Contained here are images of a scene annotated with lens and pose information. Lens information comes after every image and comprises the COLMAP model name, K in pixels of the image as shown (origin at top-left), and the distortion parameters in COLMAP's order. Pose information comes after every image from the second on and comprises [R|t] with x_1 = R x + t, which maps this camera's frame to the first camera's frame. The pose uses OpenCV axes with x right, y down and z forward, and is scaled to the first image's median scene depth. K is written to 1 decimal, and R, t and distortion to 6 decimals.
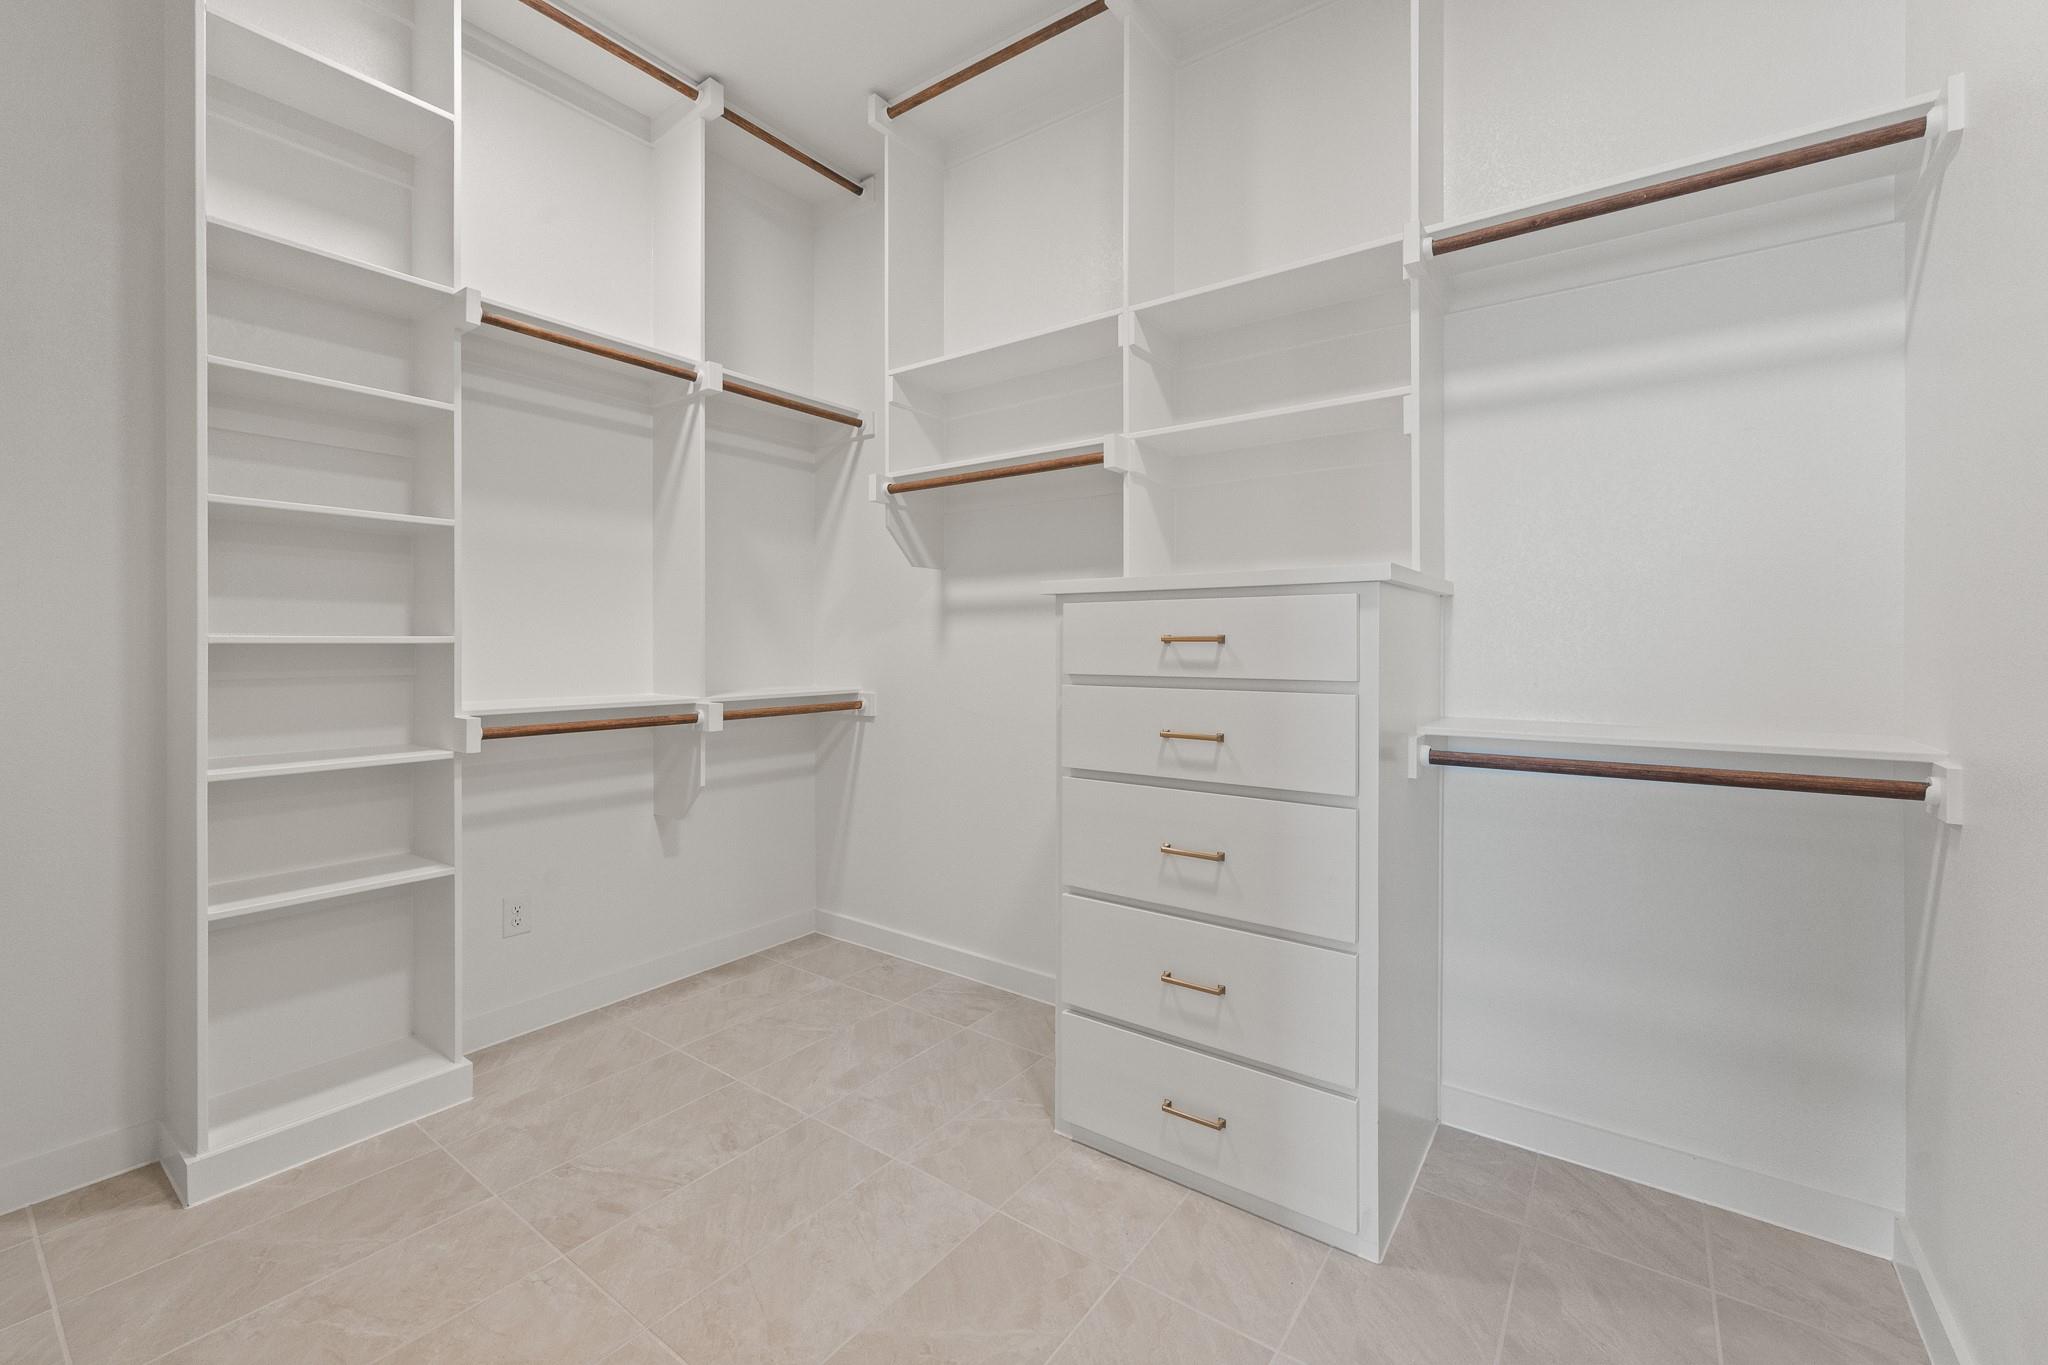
lens RADIAL K [[843.5, 0, 1025.9], [0, 843.5, 645.6], [0, 0, 1]] dist [-0.000532, -0.000097]
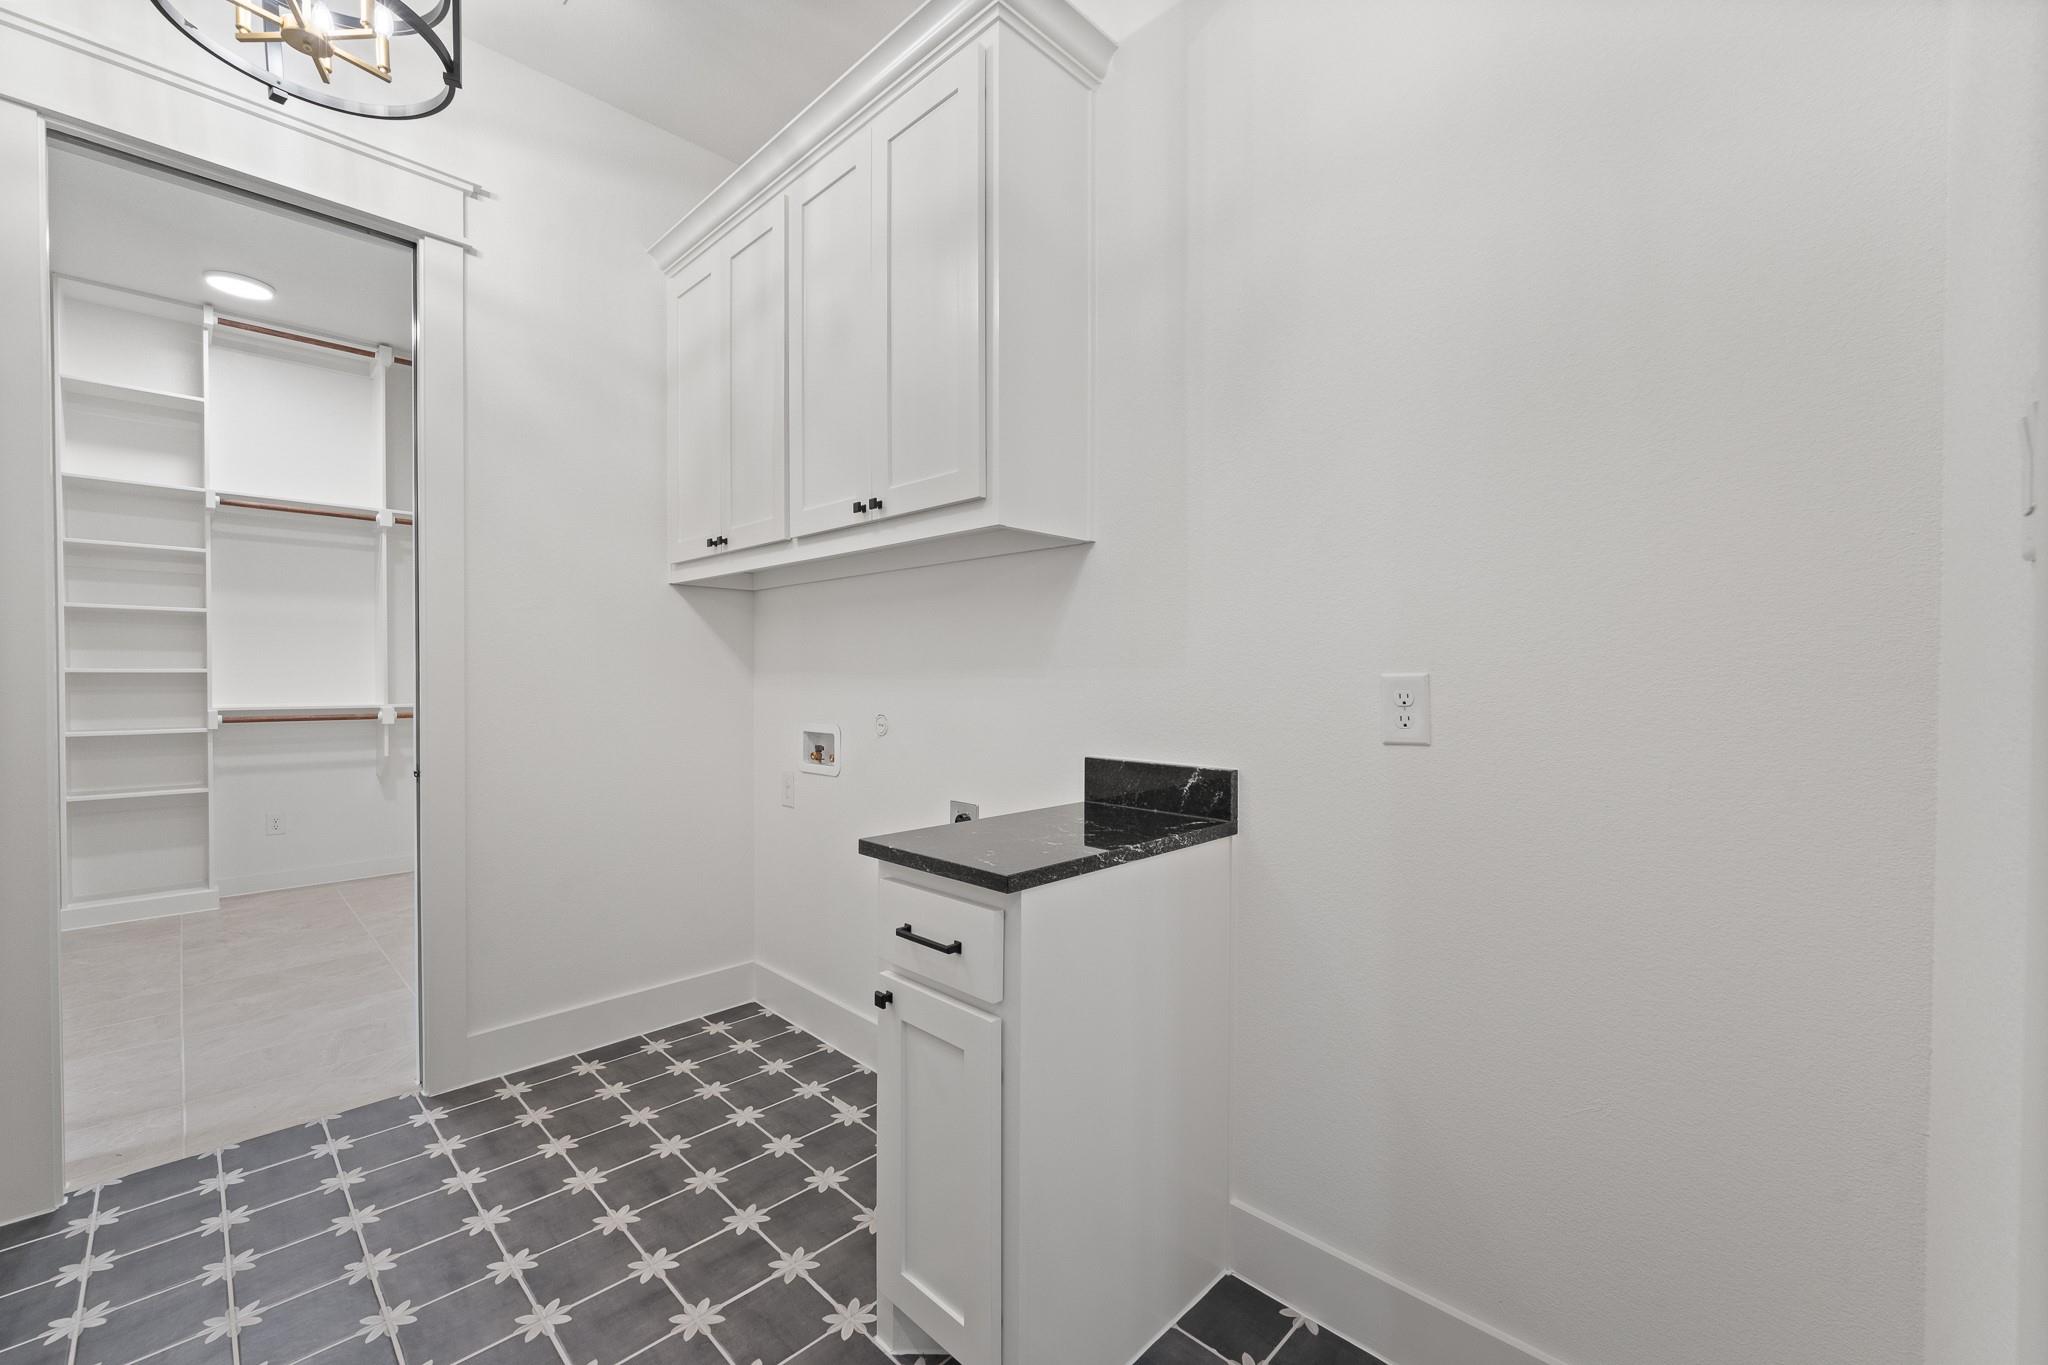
lens RADIAL K [[827.4, 0, 1024.0], [0, 827.4, 682.5], [0, 0, 1]] dist [-0.000953, -0.000187]
pose [[0.988618, -0.004389, -0.150387, 1.440222], [0.004693, 0.999988, 0.001662, 0.024655], [0.150377, -0.002349, 0.988626, -0.586205]]
